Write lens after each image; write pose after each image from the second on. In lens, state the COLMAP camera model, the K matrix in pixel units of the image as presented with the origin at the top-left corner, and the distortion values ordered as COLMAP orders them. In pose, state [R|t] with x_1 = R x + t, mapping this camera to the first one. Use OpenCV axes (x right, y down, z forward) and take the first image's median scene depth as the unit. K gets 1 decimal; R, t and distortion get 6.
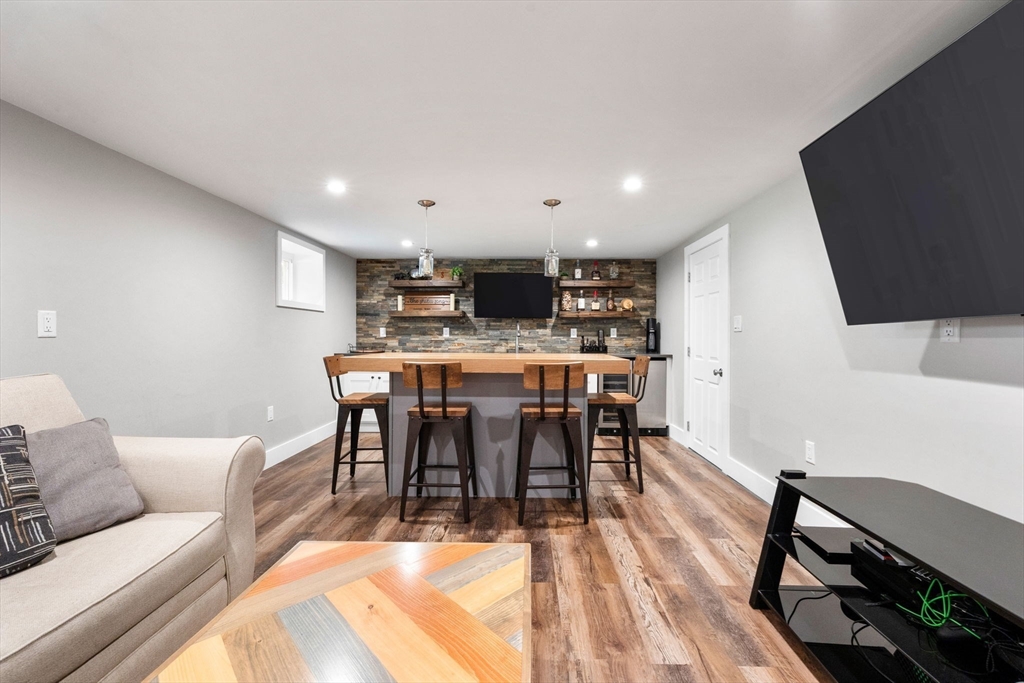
lens RADIAL K [[436.5, 0, 509.3], [0, 436.5, 340.3], [0, 0, 1]] dist [0.001475, -0.000083]
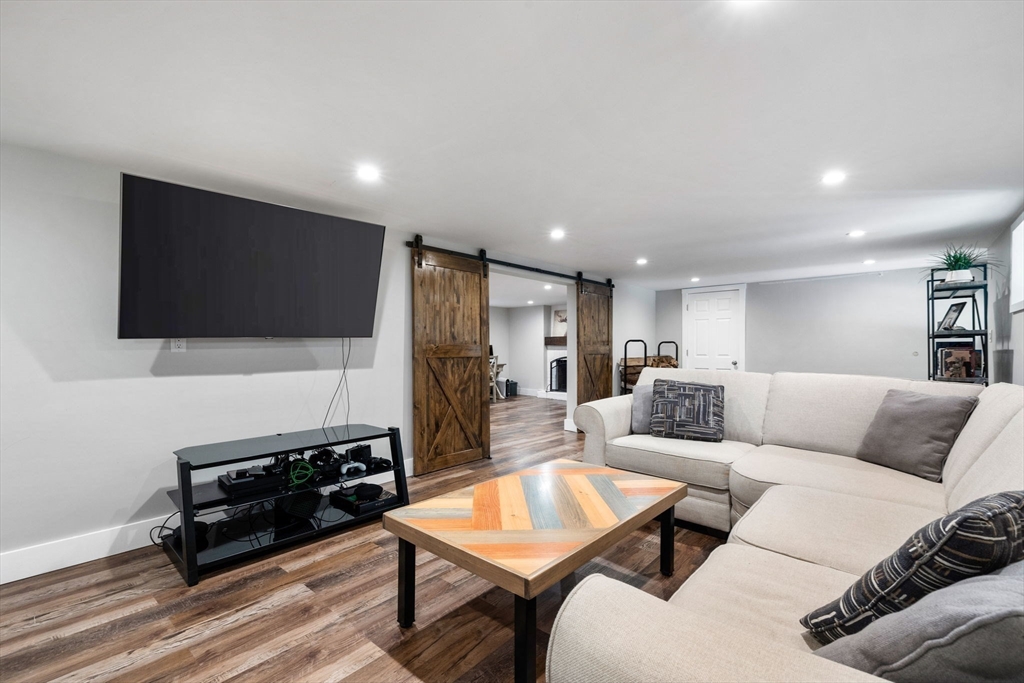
lens RADIAL K [[436.5, 0, 509.3], [0, 436.5, 340.3], [0, 0, 1]] dist [0.001475, -0.000083]
pose [[-0.774420, 0.016396, 0.632459, -0.275058], [0.007489, 0.999832, -0.016751, -0.000878], [-0.632628, -0.008236, -0.774412, 0.465583]]
